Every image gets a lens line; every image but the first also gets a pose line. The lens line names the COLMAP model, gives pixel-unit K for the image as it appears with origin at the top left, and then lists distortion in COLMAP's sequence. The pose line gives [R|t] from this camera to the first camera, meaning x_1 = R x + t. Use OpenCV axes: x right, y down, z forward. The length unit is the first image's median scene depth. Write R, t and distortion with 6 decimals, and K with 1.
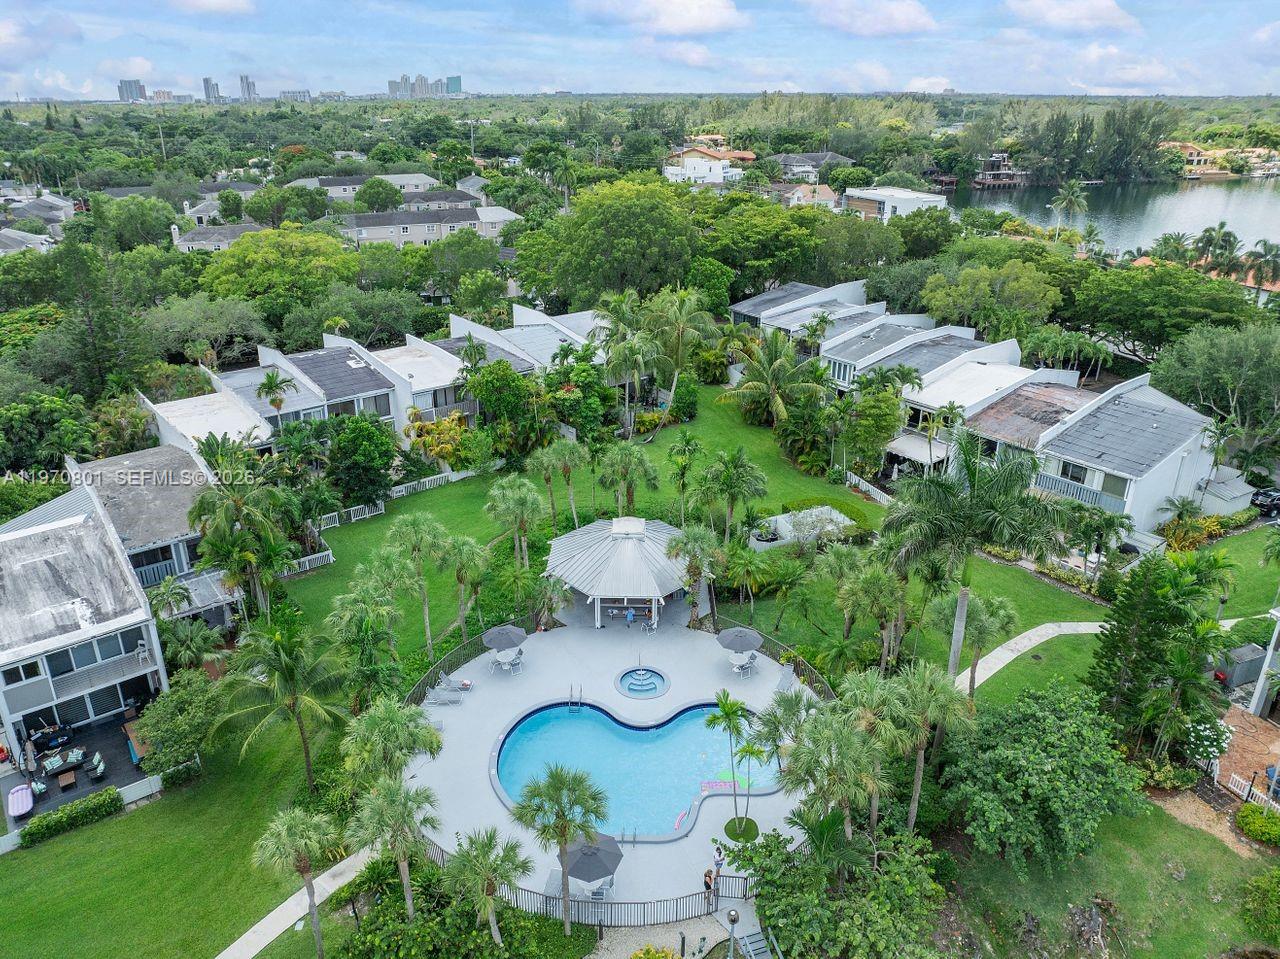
lens RADIAL K [[897.5, 0, 634.1], [0, 897.5, 477.8], [0, 0, 1]] dist [-0.026623, 0.000208]
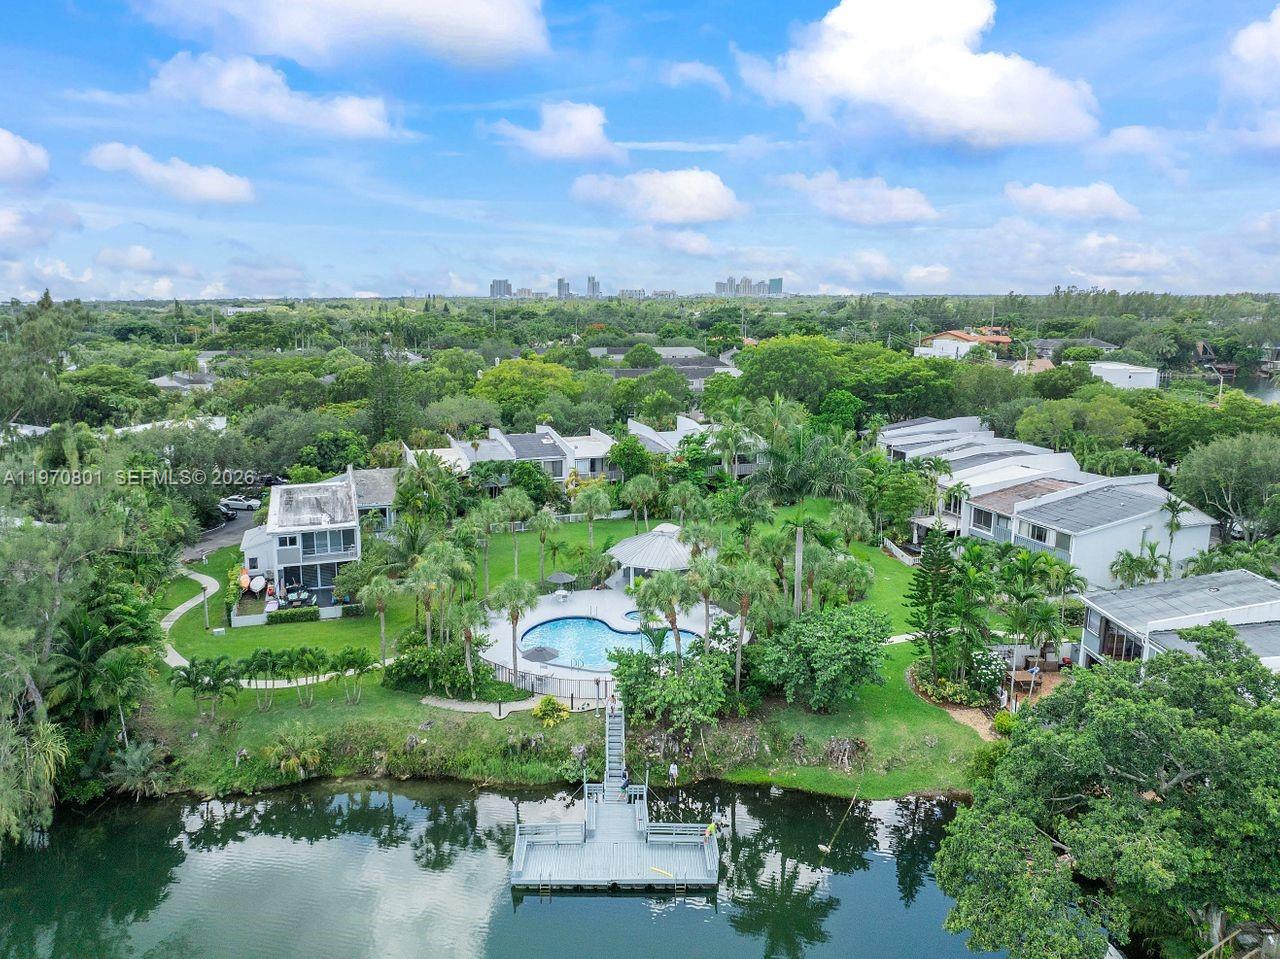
lens RADIAL K [[897.5, 0, 634.1], [0, 897.5, 477.8], [0, 0, 1]] dist [-0.026623, 0.000208]
pose [[0.943795, 0.066103, -0.323853, 0.277662], [-0.130388, 0.974799, -0.181016, 0.165361], [0.303726, 0.213068, 0.928629, -0.252726]]
